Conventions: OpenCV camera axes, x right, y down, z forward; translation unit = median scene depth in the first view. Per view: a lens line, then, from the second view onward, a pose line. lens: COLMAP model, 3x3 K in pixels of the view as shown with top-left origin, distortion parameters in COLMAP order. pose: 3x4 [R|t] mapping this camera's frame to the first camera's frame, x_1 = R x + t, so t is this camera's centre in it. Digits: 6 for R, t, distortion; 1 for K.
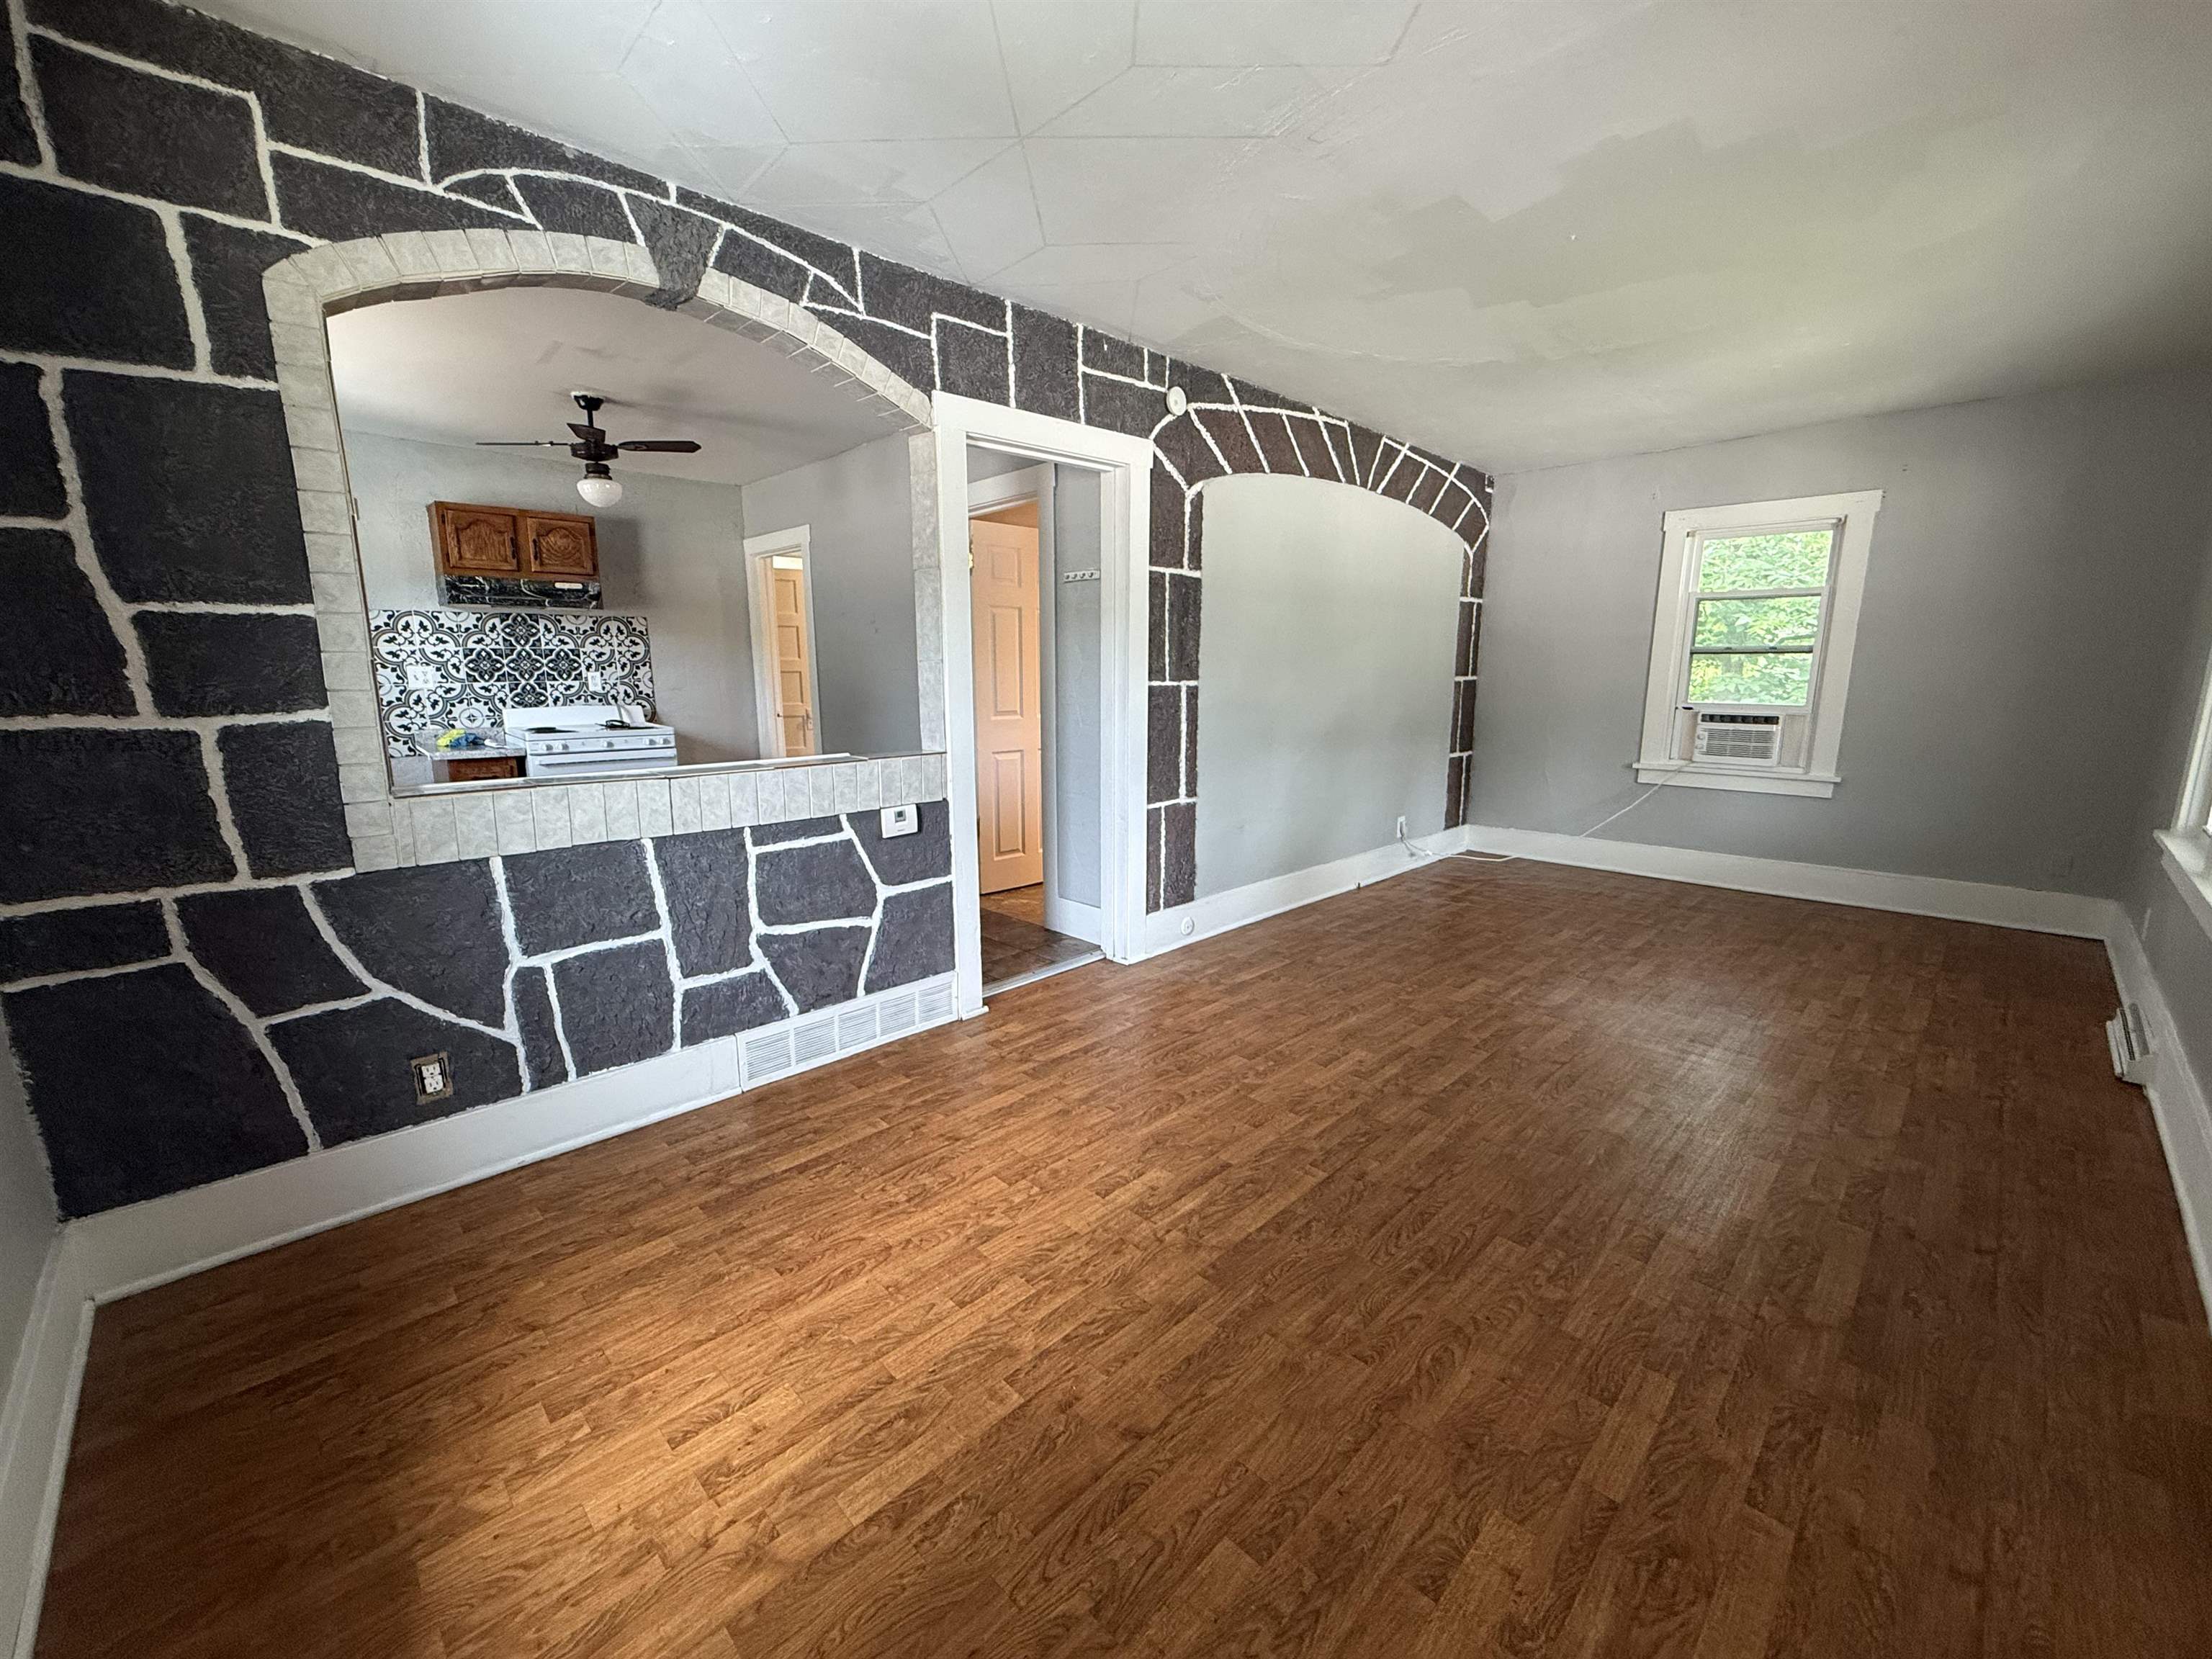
lens RADIAL K [[874.9, 0, 1103.0], [0, 874.9, 830.0], [0, 0, 1]] dist [-0.001798, 0.000381]
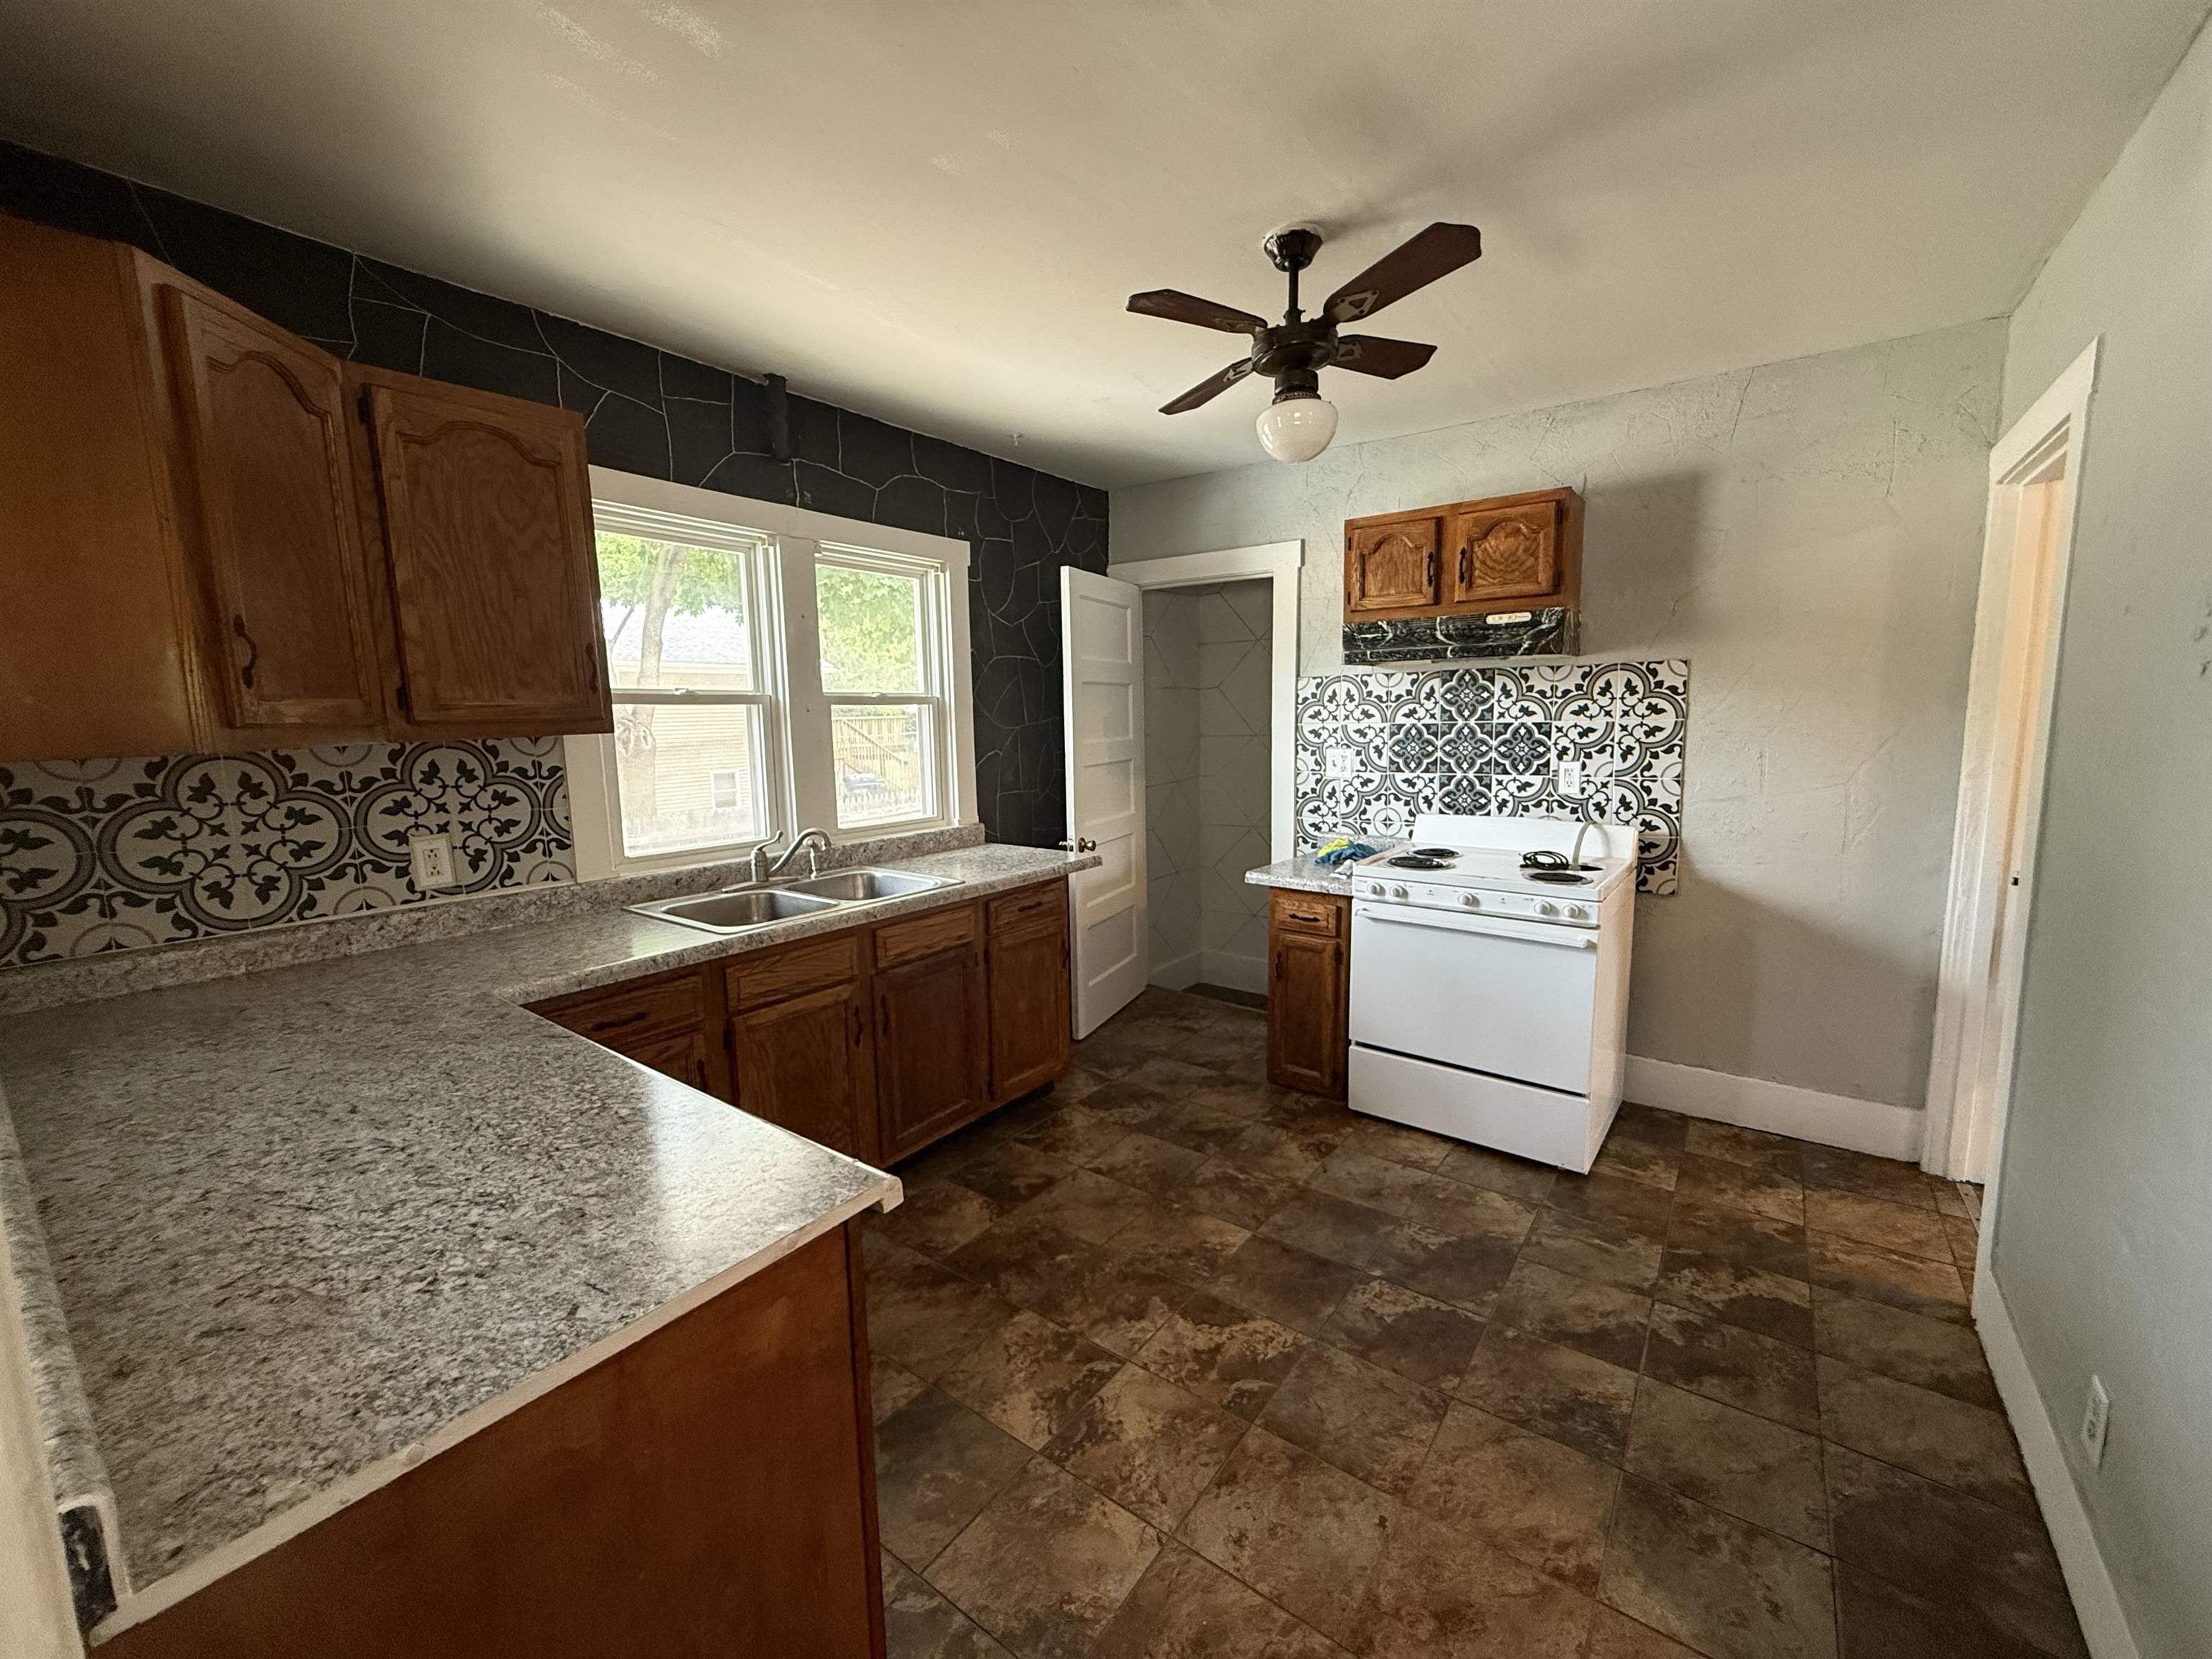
lens RADIAL K [[874.9, 0, 1102.8], [0, 874.9, 828.2], [0, 0, 1]] dist [-0.001798, 0.000381]
pose [[0.160364, 0.125639, -0.979029, -0.070369], [-0.166945, 0.981029, 0.098550, -0.155806], [0.972838, 0.147640, 0.178296, 0.658644]]
